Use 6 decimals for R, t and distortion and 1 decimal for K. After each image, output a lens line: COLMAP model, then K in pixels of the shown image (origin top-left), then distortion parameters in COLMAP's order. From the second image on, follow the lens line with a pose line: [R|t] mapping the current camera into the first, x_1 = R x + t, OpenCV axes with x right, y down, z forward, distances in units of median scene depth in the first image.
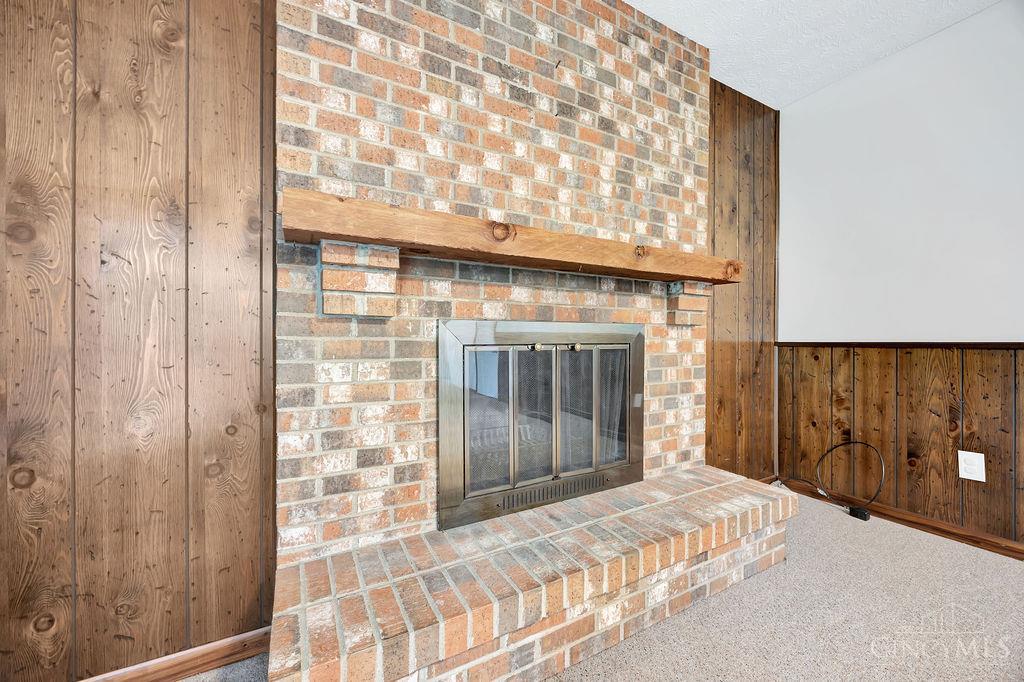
lens RADIAL K [[390.3, 0, 512.0], [0, 390.3, 341.0], [0, 0, 1]] dist [-0.000361, -0.000005]
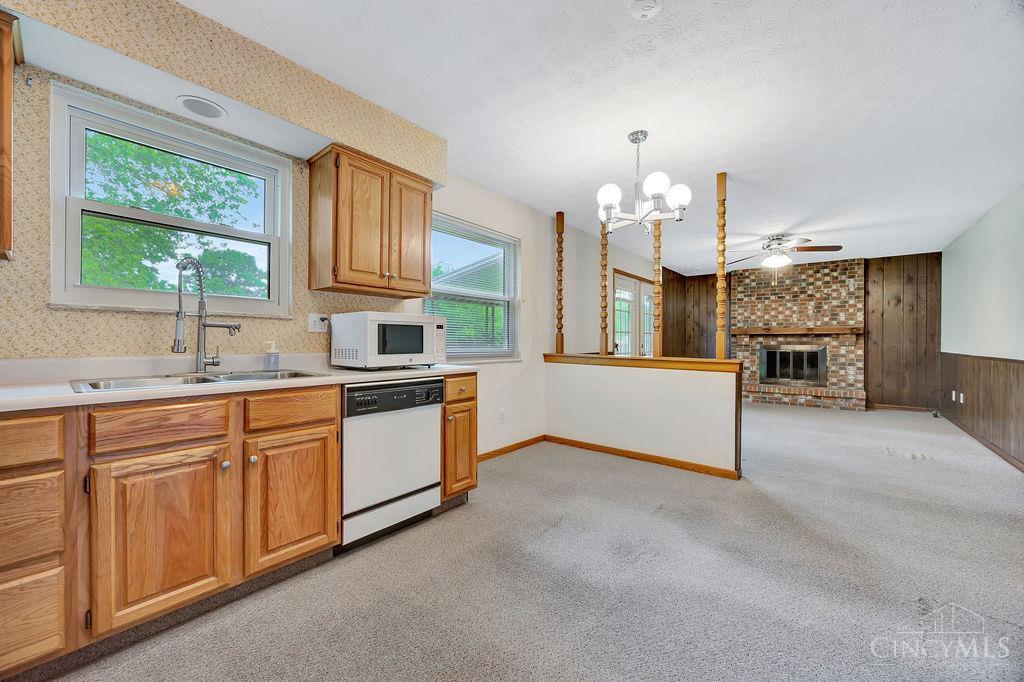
lens RADIAL K [[390.3, 0, 512.0], [0, 390.3, 341.0], [0, 0, 1]] dist [-0.000361, -0.000005]
pose [[0.361433, 0.002546, -0.932395, 3.012473], [-0.001733, 0.999996, 0.002059, -0.095572], [0.932397, 0.000871, 0.361436, -3.468781]]
